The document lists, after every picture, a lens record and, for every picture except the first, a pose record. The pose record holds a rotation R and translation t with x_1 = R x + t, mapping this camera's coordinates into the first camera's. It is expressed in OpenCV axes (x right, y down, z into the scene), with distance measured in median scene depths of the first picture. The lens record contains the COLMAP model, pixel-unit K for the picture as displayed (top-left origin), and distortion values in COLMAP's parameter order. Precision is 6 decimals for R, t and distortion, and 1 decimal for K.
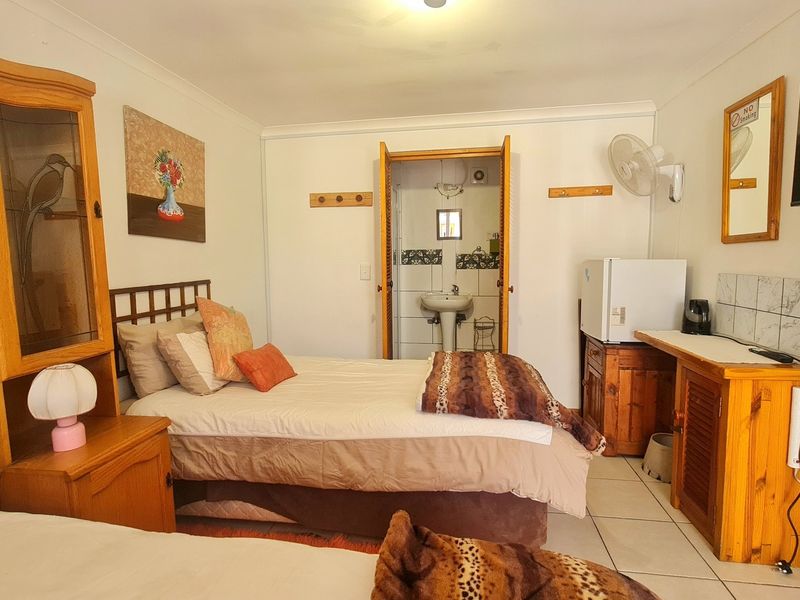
lens RADIAL K [[433.9, 0, 401.1], [0, 433.9, 297.1], [0, 0, 1]] dist [-0.004150, 0.000459]
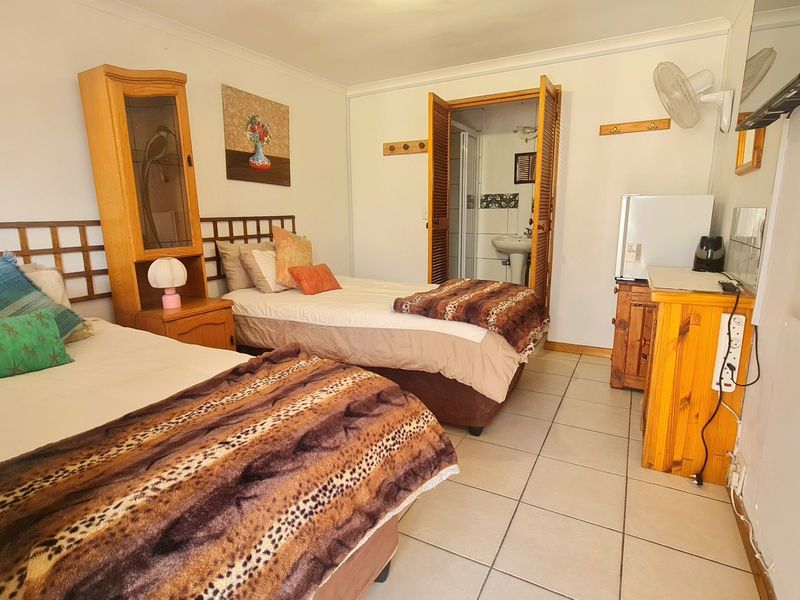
lens RADIAL K [[433.9, 0, 401.1], [0, 433.9, 297.1], [0, 0, 1]] dist [-0.004150, 0.000459]
pose [[0.938949, 0.068691, -0.337130, 0.387172], [-0.032831, 0.993284, 0.110946, 0.058864], [0.342487, -0.093104, 0.934898, -0.157736]]
